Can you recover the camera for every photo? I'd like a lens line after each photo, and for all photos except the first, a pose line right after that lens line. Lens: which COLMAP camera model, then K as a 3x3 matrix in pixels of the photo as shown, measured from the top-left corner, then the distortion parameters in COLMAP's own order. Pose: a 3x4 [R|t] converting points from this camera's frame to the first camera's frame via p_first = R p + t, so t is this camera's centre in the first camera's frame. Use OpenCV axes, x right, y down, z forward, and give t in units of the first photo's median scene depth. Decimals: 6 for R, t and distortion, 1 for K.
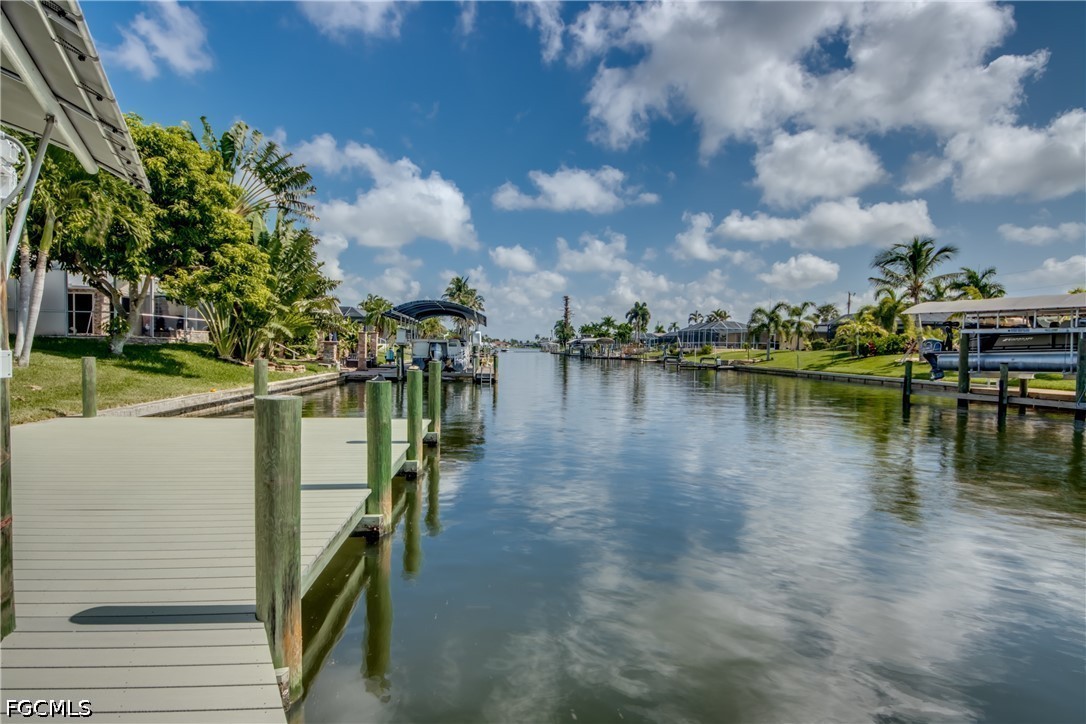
lens RADIAL K [[546.4, 0, 543.0], [0, 546.4, 362.0], [0, 0, 1]] dist [0.000408, 0.000074]
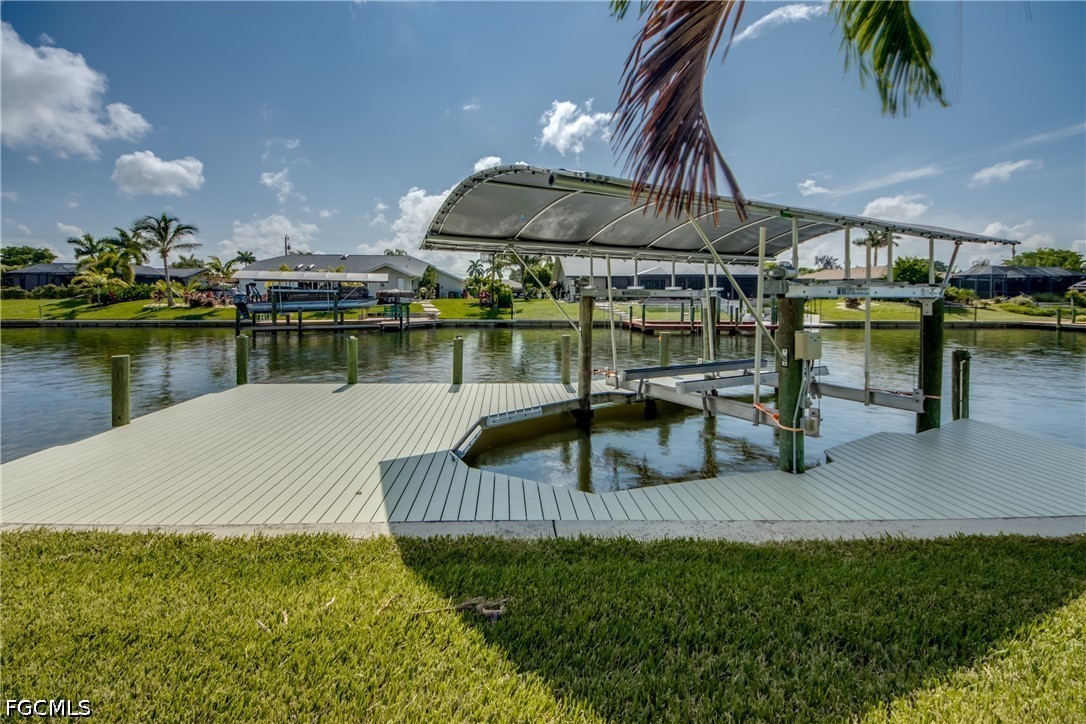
lens RADIAL K [[441.9, 0, 515.0], [0, 441.9, 312.1], [0, 0, 1]] dist [0.026431, -0.015289]
pose [[0.050821, -0.061518, 0.996811, -0.412039], [0.028544, 0.997783, 0.060123, -0.034087], [-0.998300, 0.025397, 0.052465, 0.115837]]
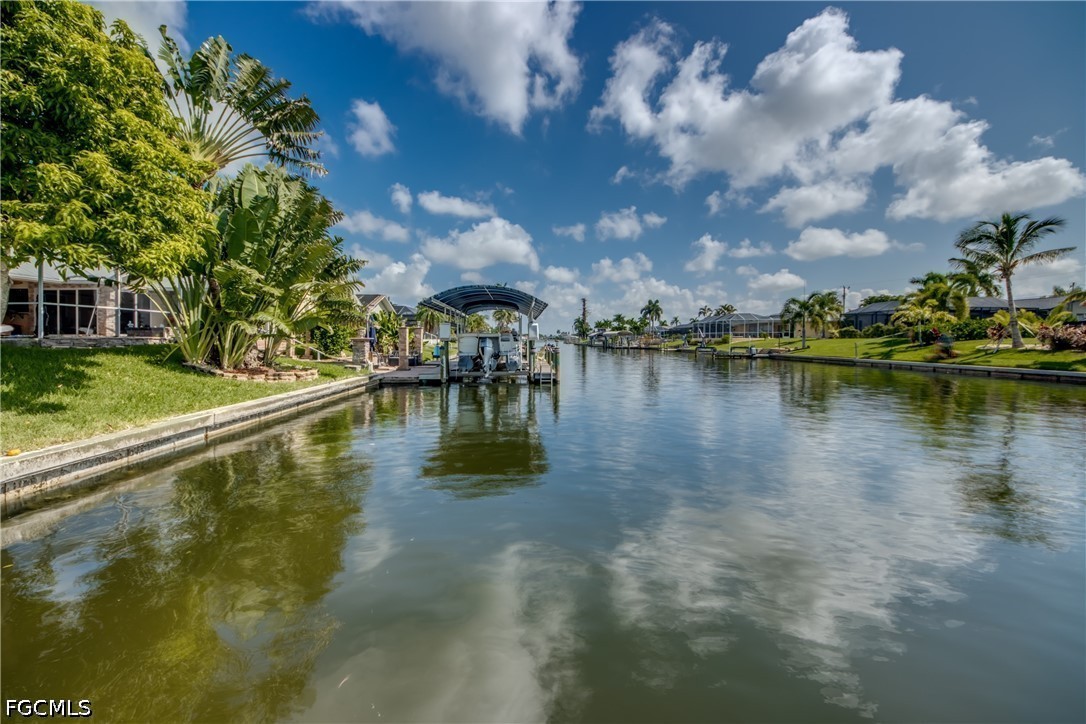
lens RADIAL K [[407.7, 0, 547.1], [0, 407.7, 332.5], [0, 0, 1]] dist [0.009568, -0.010624]
pose [[0.999385, -0.018478, -0.029794, -0.077424], [0.017140, 0.998860, -0.044562, -0.012369], [0.030583, 0.044024, 0.998562, 0.349862]]
